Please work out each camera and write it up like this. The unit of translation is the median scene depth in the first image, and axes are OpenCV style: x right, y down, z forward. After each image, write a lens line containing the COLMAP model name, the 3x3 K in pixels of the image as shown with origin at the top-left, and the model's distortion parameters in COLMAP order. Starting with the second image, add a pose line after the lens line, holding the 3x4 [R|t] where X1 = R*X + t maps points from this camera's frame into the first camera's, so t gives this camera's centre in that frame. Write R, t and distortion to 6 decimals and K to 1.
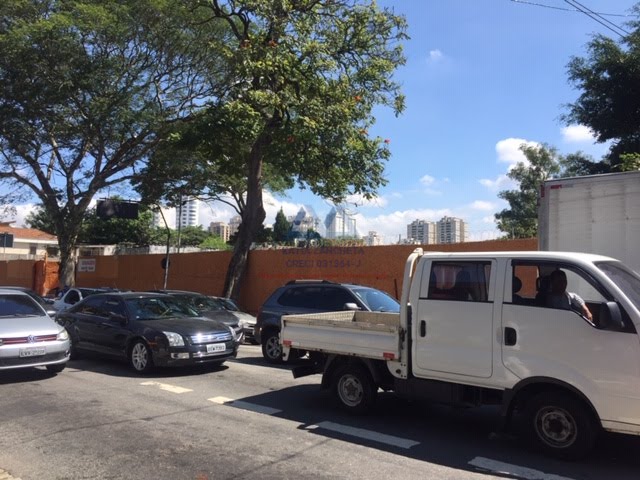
lens RADIAL K [[553.3, 0, 320.0], [0, 553.3, 240.0], [0, 0, 1]] dist [0.089177, -0.107504]
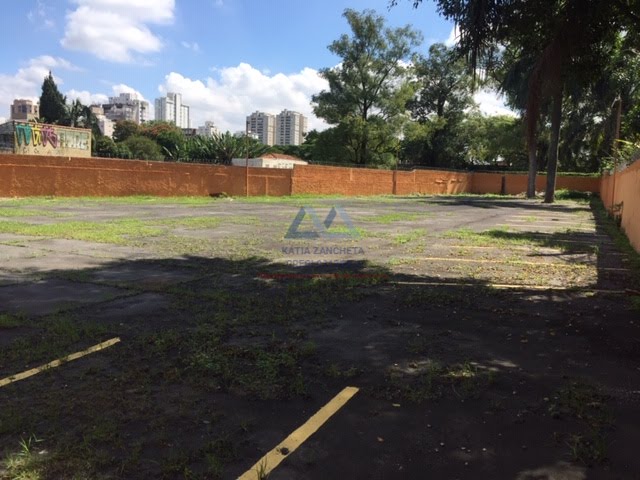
lens RADIAL K [[553.3, 0, 320.0], [0, 553.3, 240.0], [0, 0, 1]] dist [0.089177, -0.107504]
pose [[0.959826, -0.011107, 0.280377, 0.089770], [-0.042182, 0.982150, 0.183309, 0.011812], [-0.277408, -0.187772, 0.942224, 0.173349]]
